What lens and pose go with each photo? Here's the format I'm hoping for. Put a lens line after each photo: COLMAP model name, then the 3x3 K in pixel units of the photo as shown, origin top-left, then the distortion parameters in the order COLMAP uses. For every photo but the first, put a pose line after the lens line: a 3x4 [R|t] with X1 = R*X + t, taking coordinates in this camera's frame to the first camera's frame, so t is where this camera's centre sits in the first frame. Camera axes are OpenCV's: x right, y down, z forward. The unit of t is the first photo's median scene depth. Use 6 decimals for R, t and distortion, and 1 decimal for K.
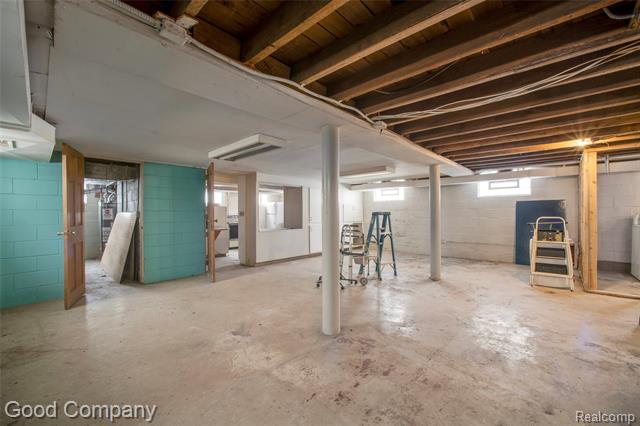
lens RADIAL K [[260.6, 0, 320.6], [0, 260.6, 211.0], [0, 0, 1]] dist [-0.002274, -0.000425]
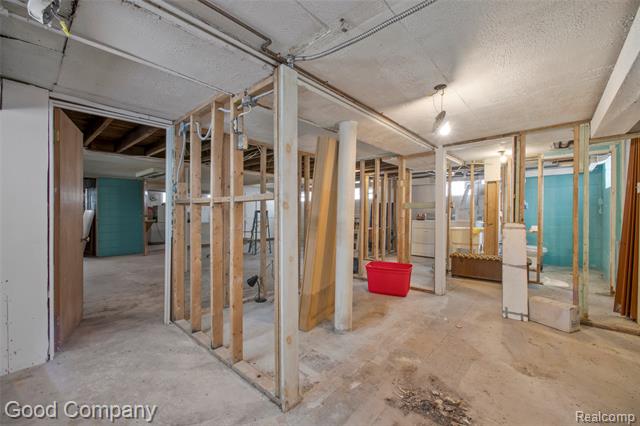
lens RADIAL K [[260.6, 0, 320.6], [0, 260.6, 211.0], [0, 0, 1]] dist [-0.002274, -0.000425]
pose [[0.999431, 0.004610, 0.033426, 0.574108], [-0.004774, 0.999977, 0.004808, -0.003635], [-0.033403, -0.004965, 0.999430, -0.571581]]
